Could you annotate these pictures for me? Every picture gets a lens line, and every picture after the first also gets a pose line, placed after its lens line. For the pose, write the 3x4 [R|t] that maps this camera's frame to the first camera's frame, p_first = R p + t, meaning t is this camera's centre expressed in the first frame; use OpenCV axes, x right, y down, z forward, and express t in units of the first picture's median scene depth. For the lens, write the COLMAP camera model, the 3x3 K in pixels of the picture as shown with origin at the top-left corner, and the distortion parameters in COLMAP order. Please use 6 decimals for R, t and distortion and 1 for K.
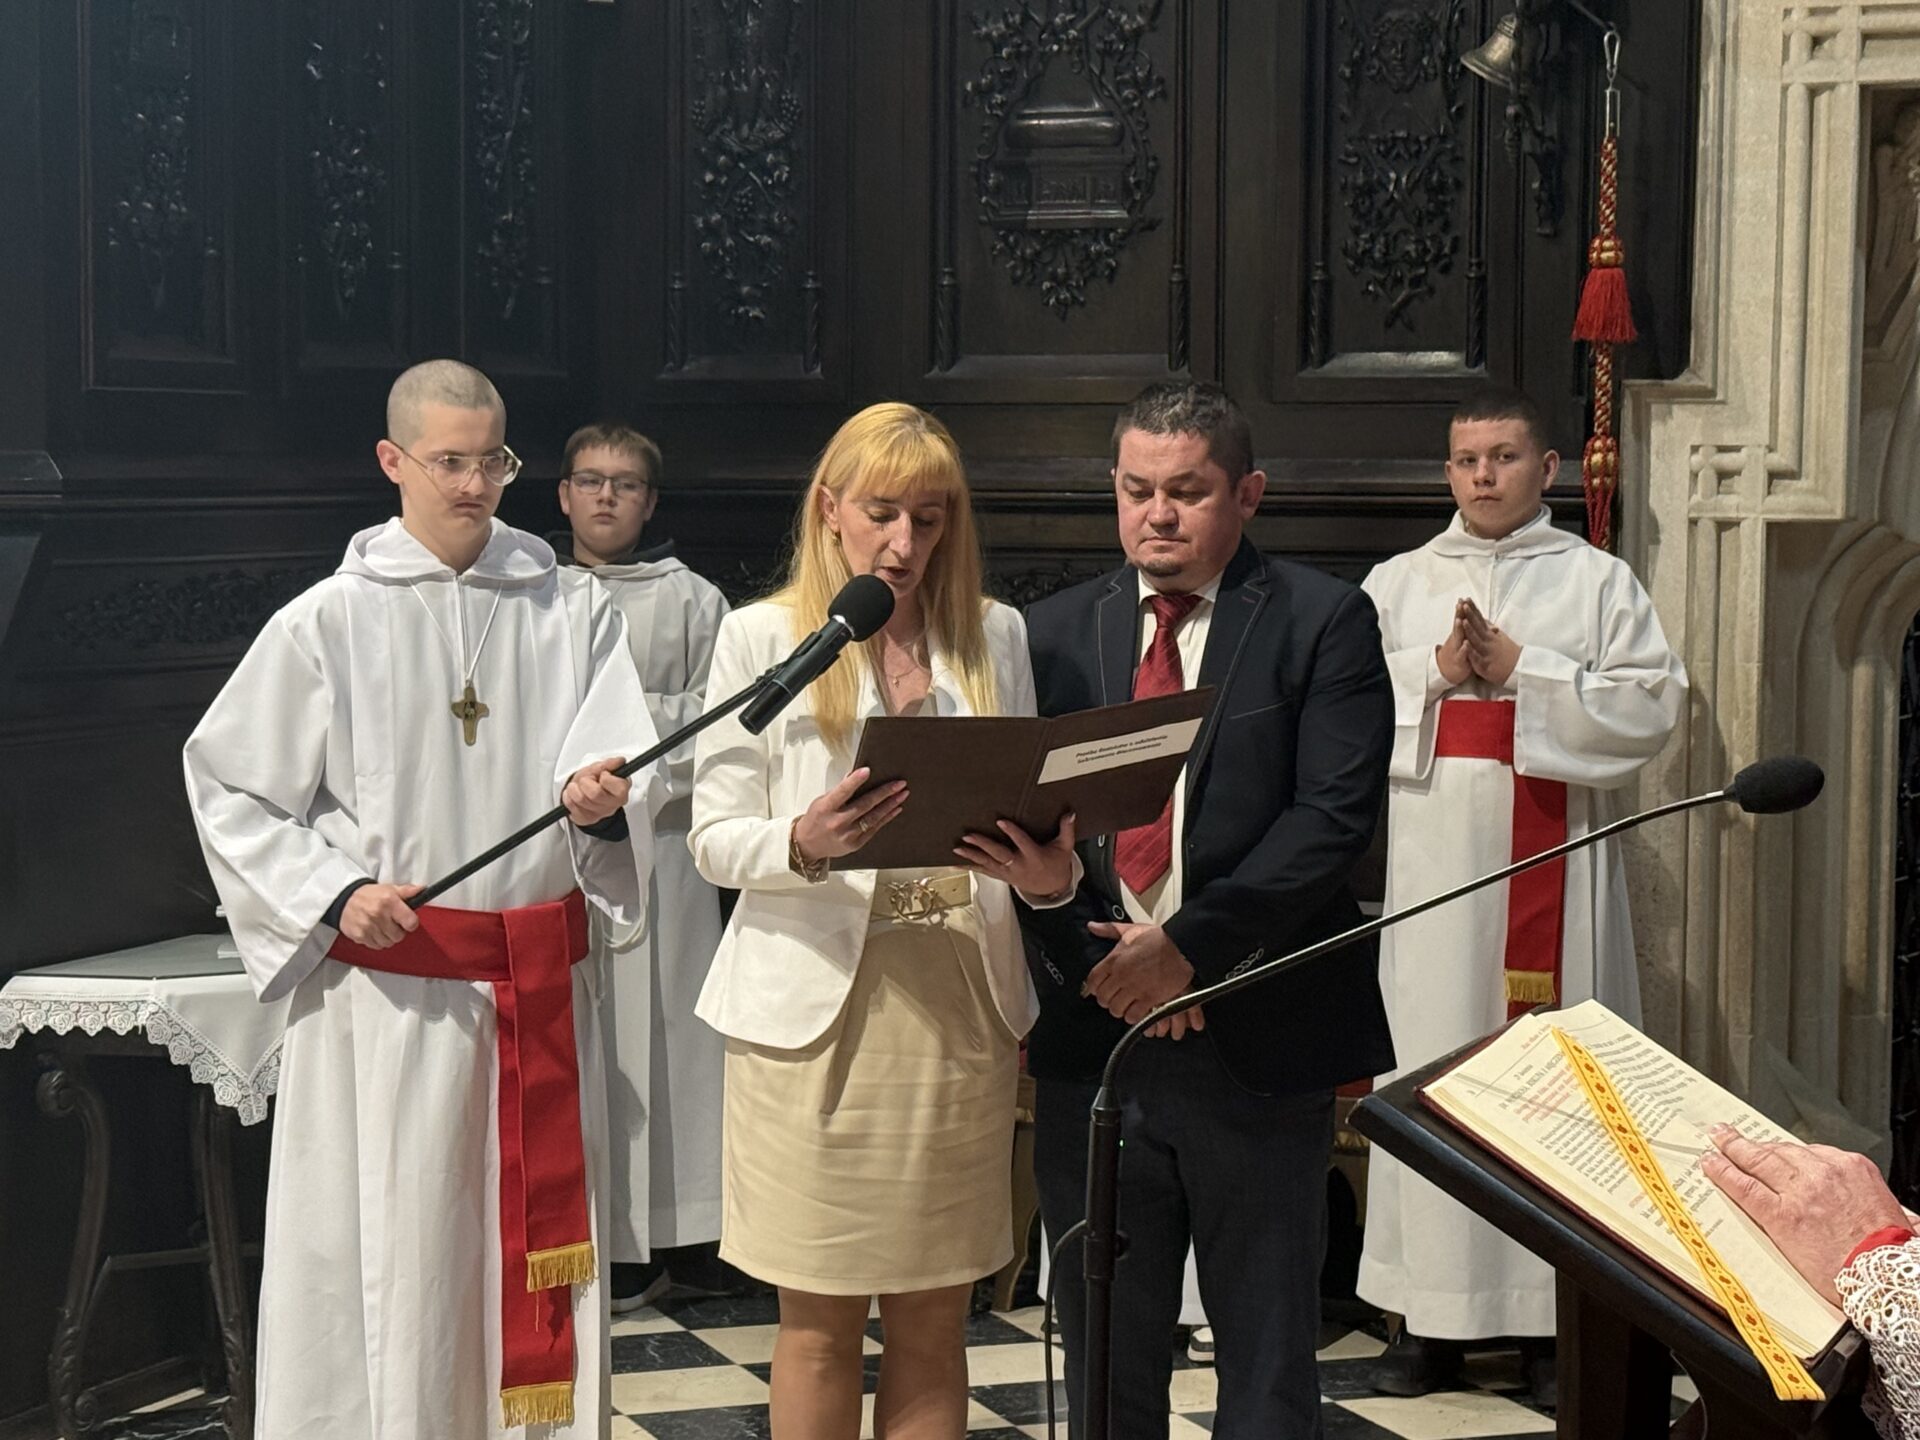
lens RADIAL K [[4093.8, 0, 959.2], [0, 4093.8, 728.0], [0, 0, 1]] dist [0.066675, 0.000000]
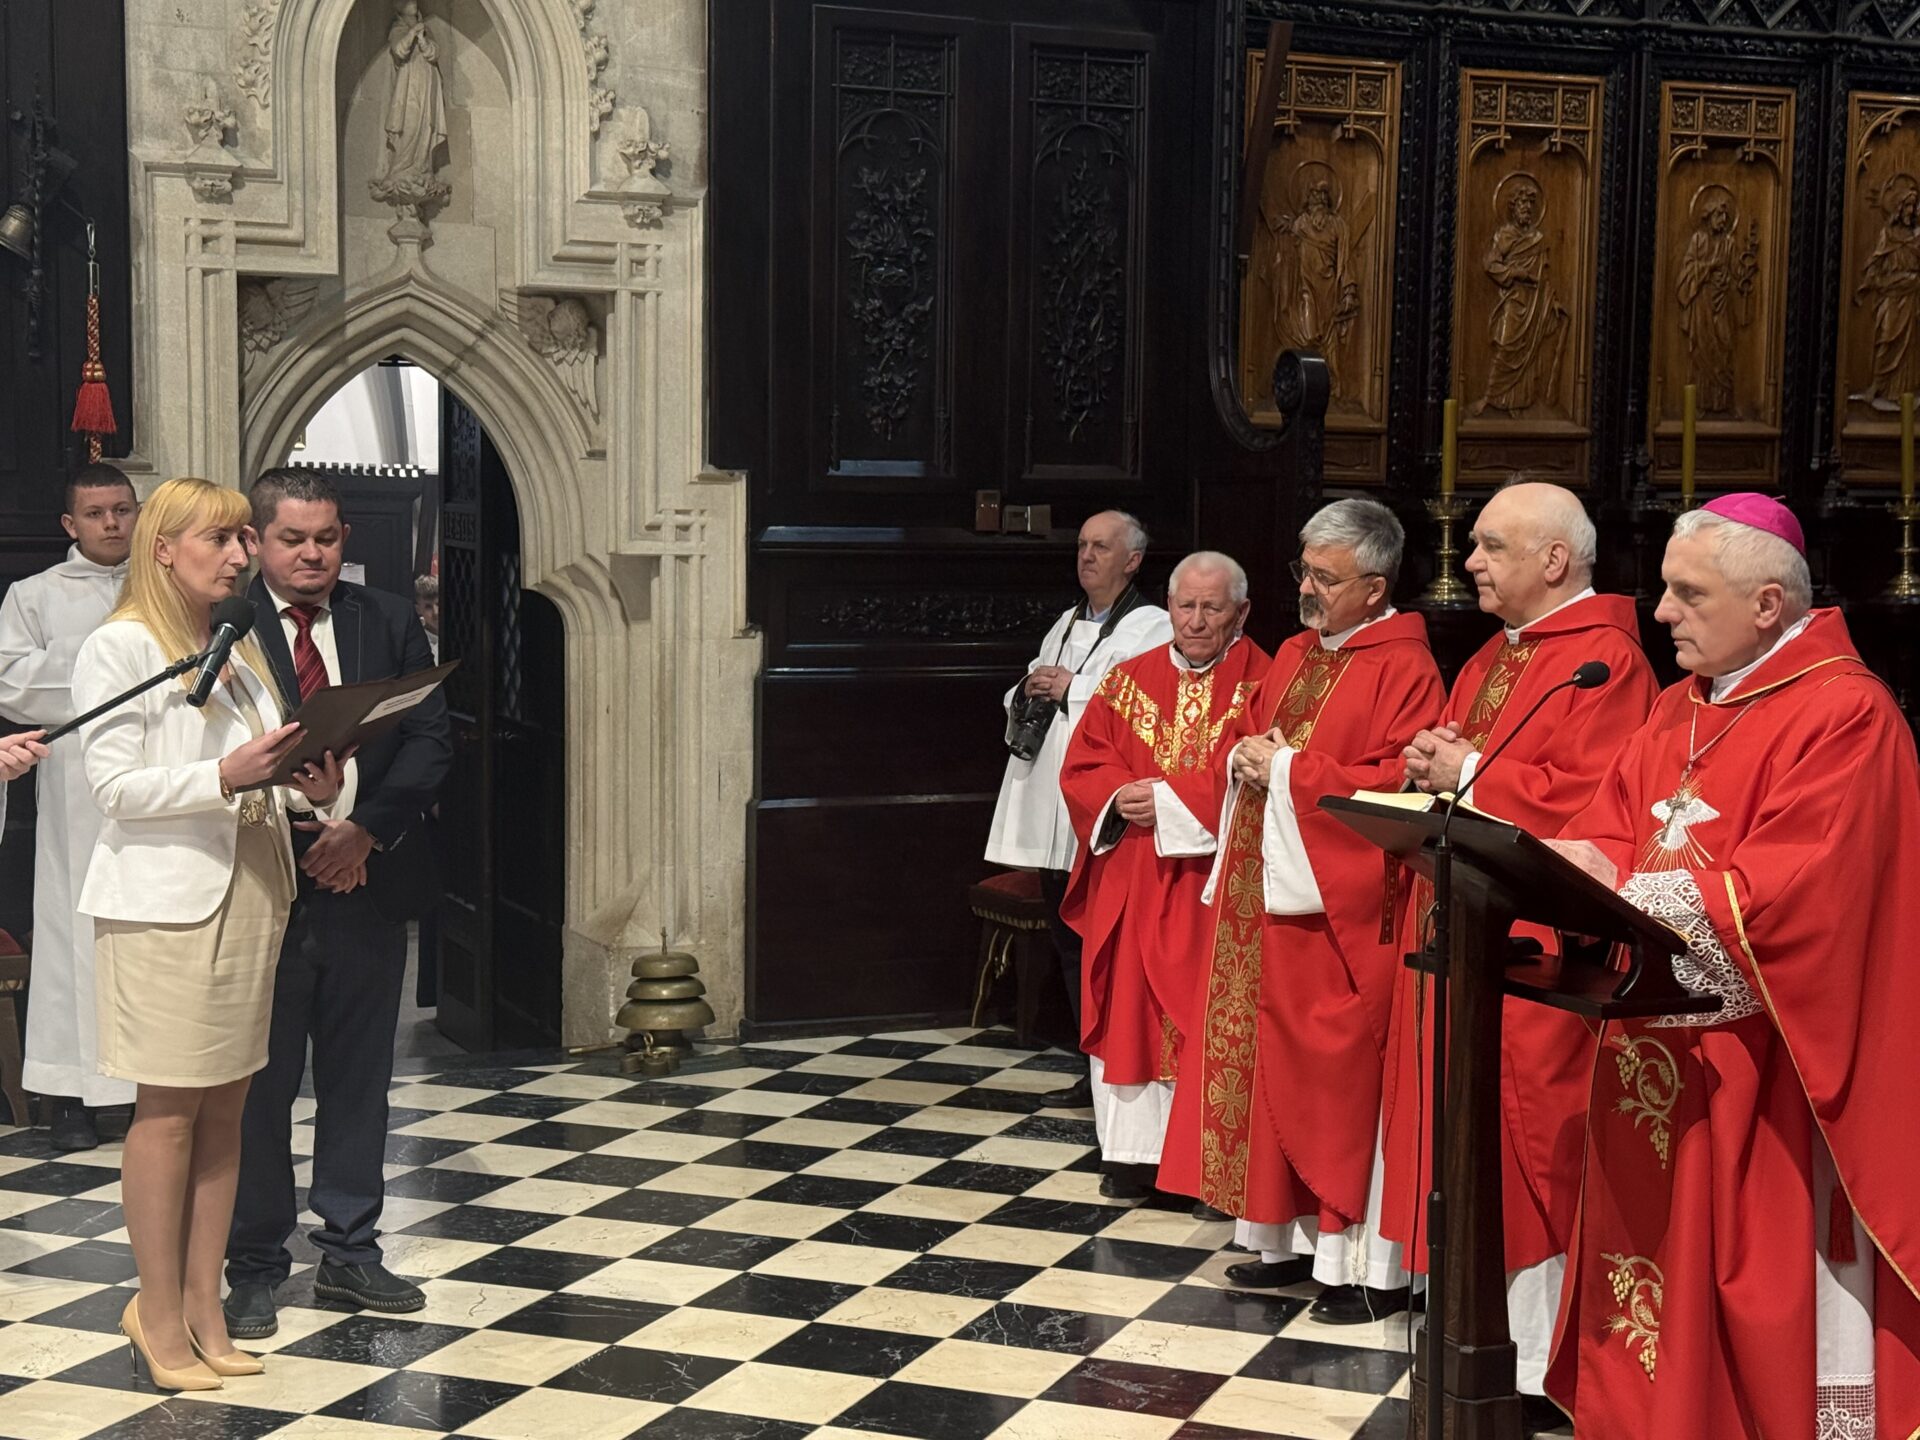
lens RADIAL K [[2908.4, 0, 956.6], [0, 2908.4, 726.7], [0, 0, 1]] dist [0.100209, 0.000000]
pose [[0.622204, -0.059493, 0.780591, -0.513265], [0.048228, 0.998127, 0.037630, -0.013245], [-0.781368, 0.014233, 0.623908, 0.098615]]
